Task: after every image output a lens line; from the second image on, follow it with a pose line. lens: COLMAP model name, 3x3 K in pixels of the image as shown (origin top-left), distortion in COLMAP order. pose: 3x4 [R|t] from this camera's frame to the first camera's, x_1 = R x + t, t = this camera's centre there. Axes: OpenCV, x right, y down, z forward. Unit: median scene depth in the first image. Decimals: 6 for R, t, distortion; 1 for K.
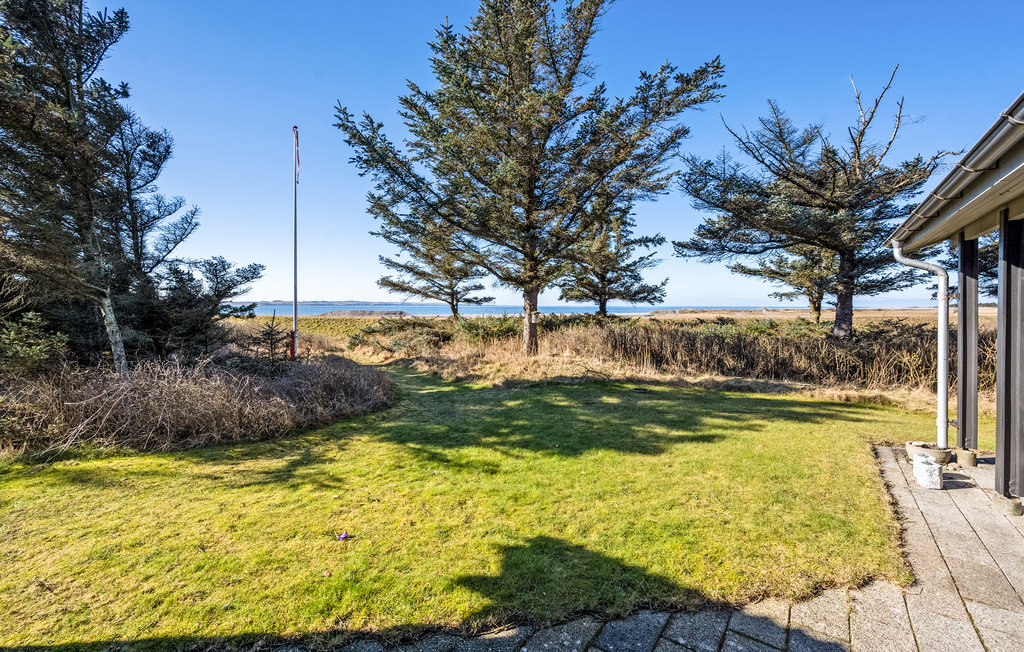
lens RADIAL K [[428.1, 0, 515.0], [0, 428.1, 310.3], [0, 0, 1]] dist [0.000041, -0.000019]
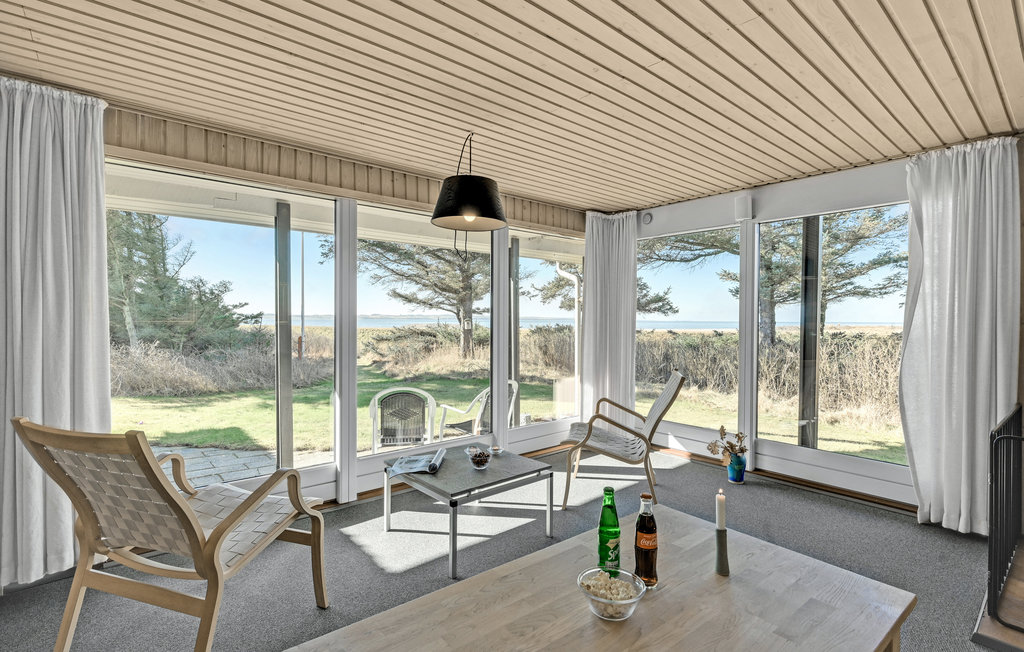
lens RADIAL K [[479.6, 0, 512.0], [0, 479.6, 326.0], [0, 0, 1]] dist [0.000345, 0.000021]
pose [[0.972200, 0.006280, -0.234066, 0.284786], [-0.006072, 0.999980, 0.001608, 0.012076], [0.234072, -0.000142, 0.972219, -0.117115]]
